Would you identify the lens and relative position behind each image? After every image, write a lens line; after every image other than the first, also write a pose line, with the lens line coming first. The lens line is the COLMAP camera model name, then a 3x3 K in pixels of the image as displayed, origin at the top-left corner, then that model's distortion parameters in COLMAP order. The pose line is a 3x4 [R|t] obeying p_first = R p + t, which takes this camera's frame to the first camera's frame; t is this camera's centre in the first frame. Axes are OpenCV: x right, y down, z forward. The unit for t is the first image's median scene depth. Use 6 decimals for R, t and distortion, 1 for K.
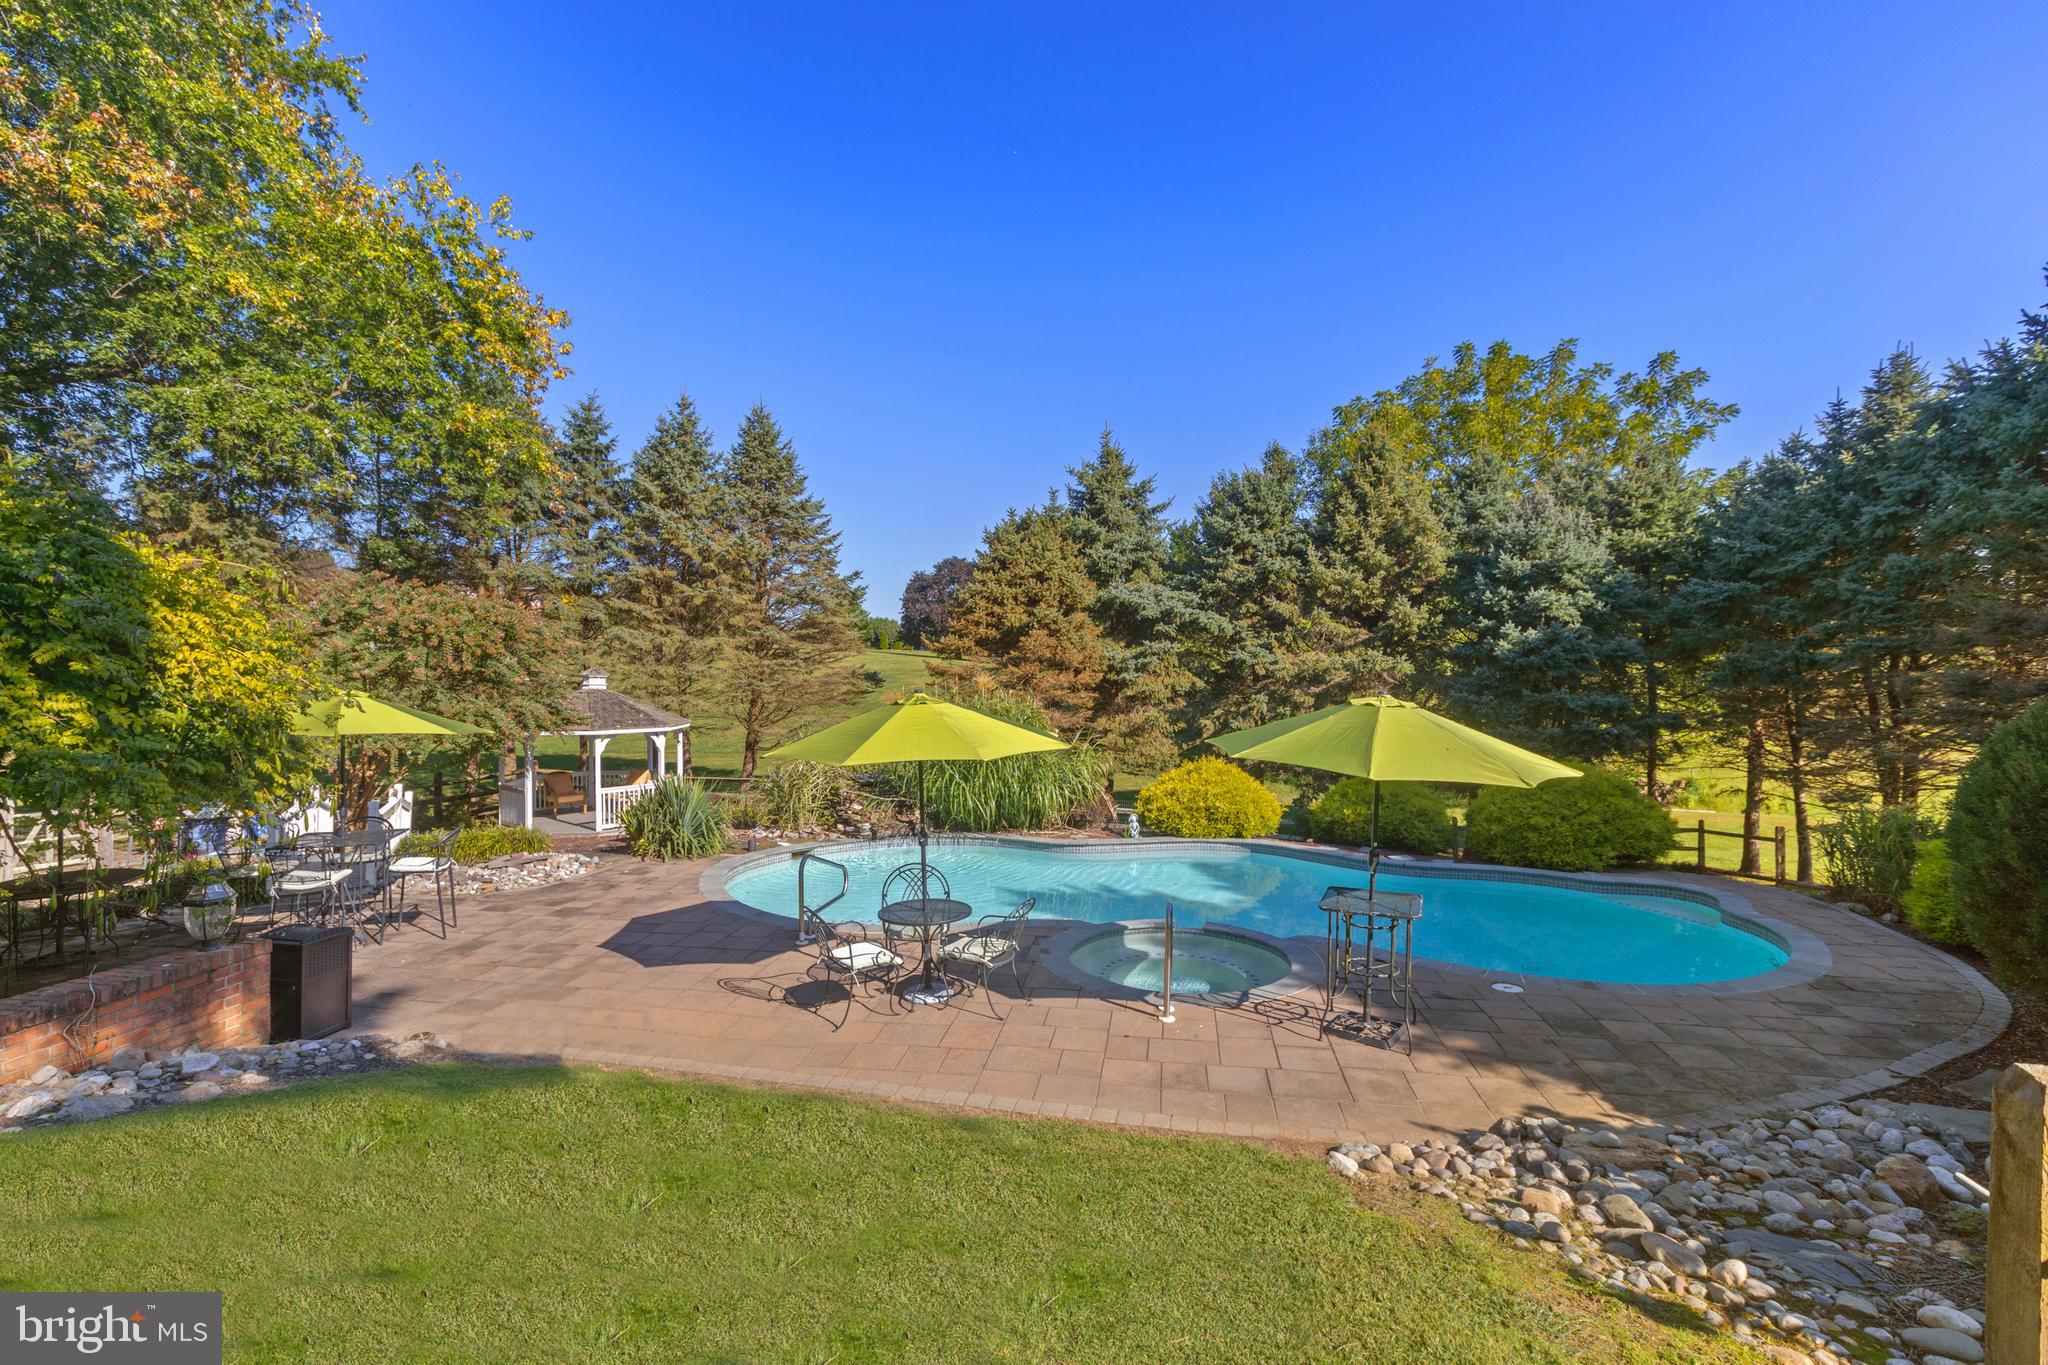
lens RADIAL K [[926.8, 0, 1025.6], [0, 926.8, 686.6], [0, 0, 1]] dist [0.005370, 0.000450]
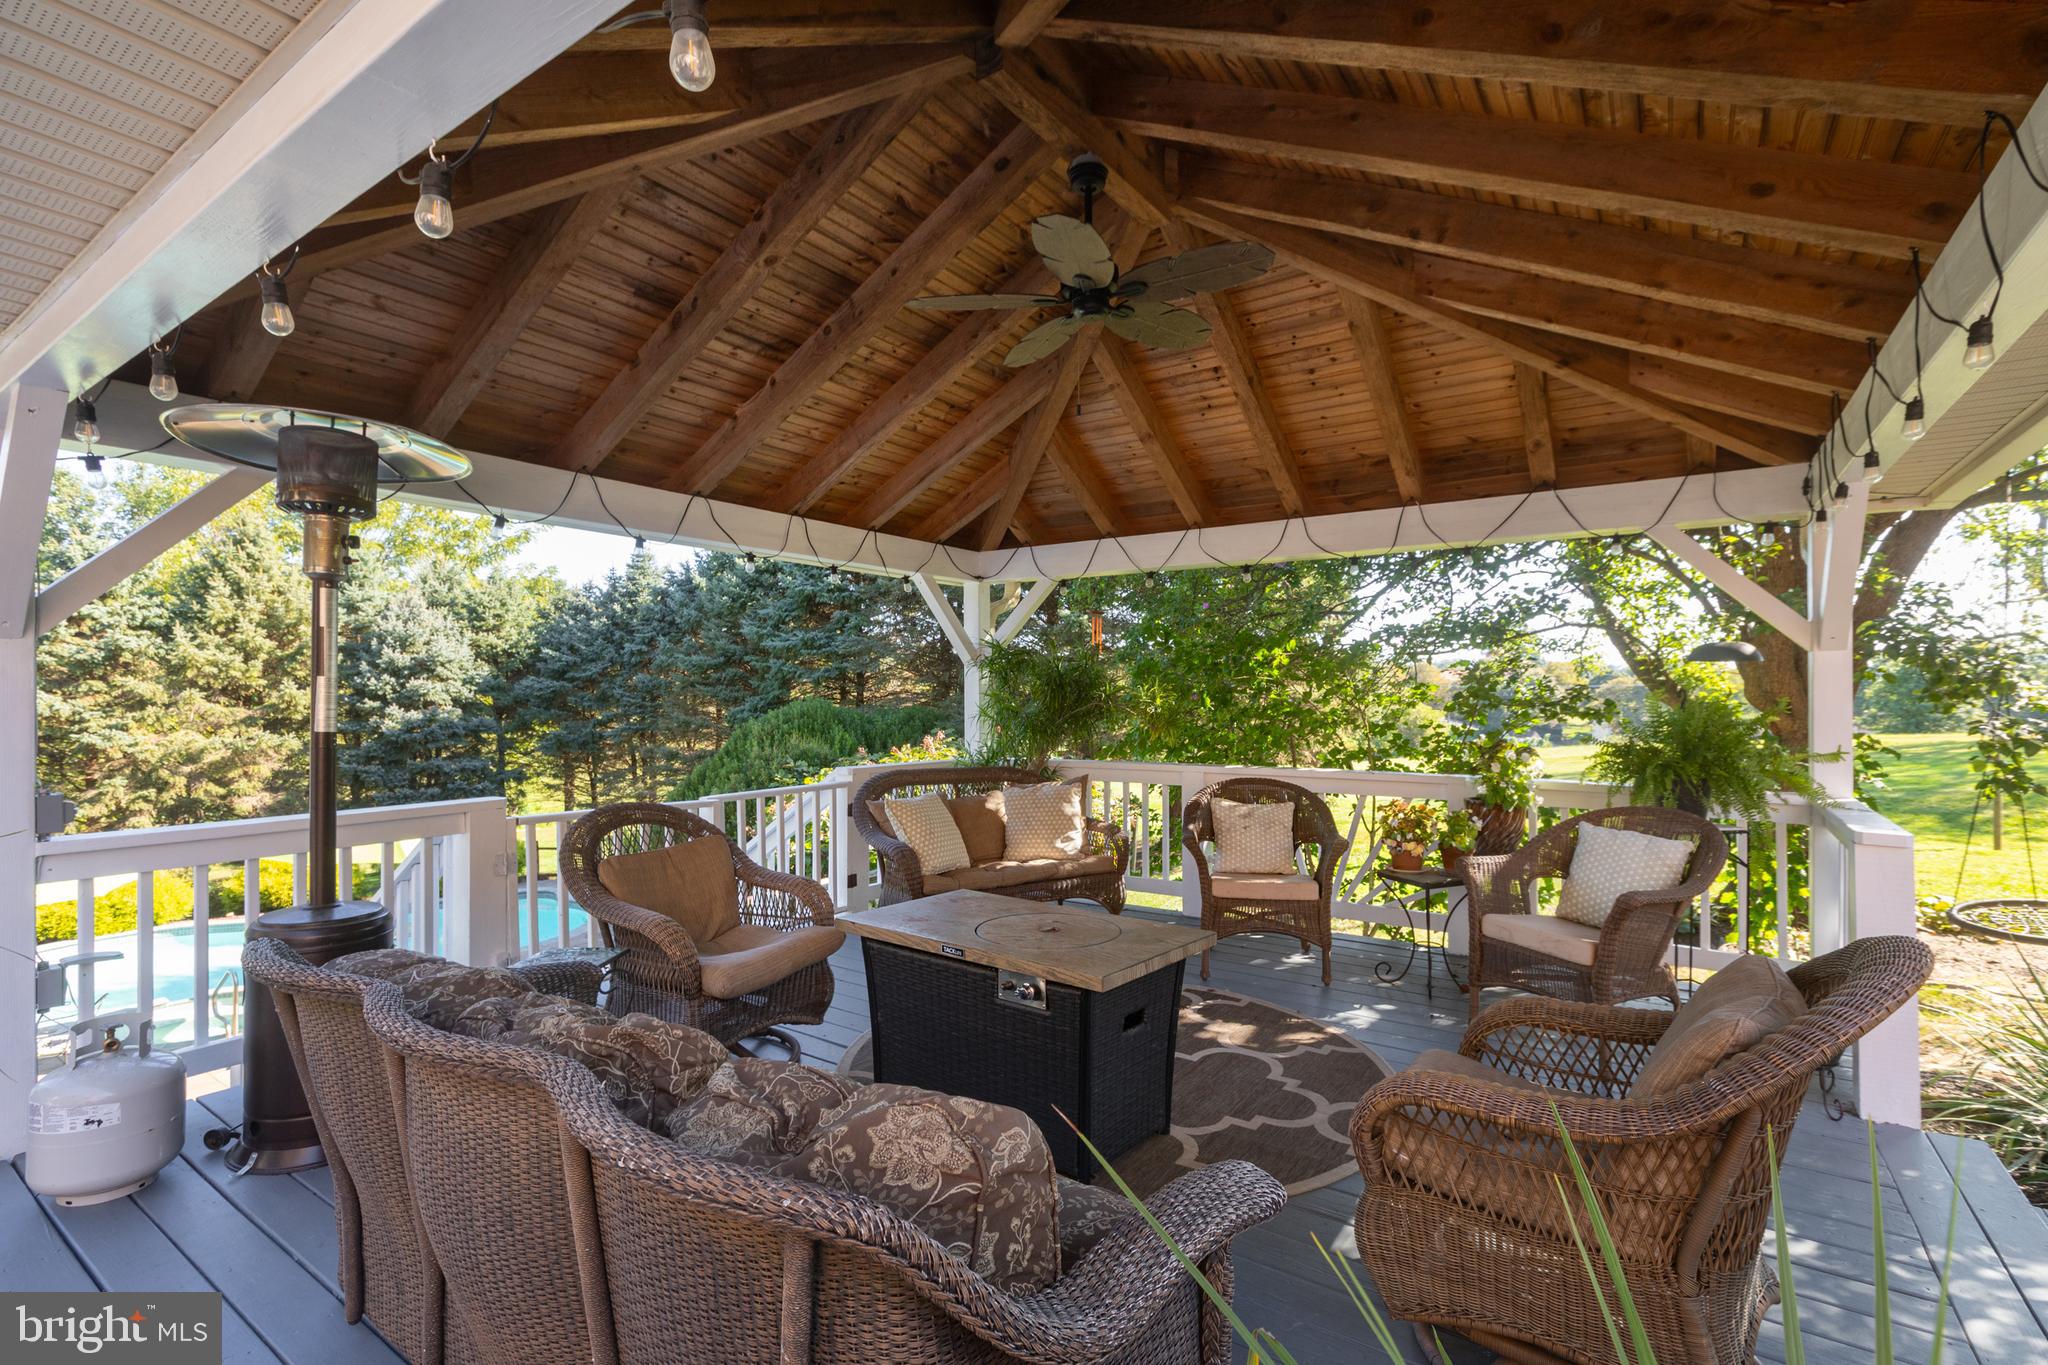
lens RADIAL K [[915.7, 0, 1057.0], [0, 915.7, 687.8], [0, 0, 1]] dist [0.000133, -0.004238]
pose [[0.397994, -0.000559, 0.917388, -0.219616], [0.016797, 0.999837, -0.006678, -0.062021], [-0.917234, 0.018067, 0.397938, -0.265631]]
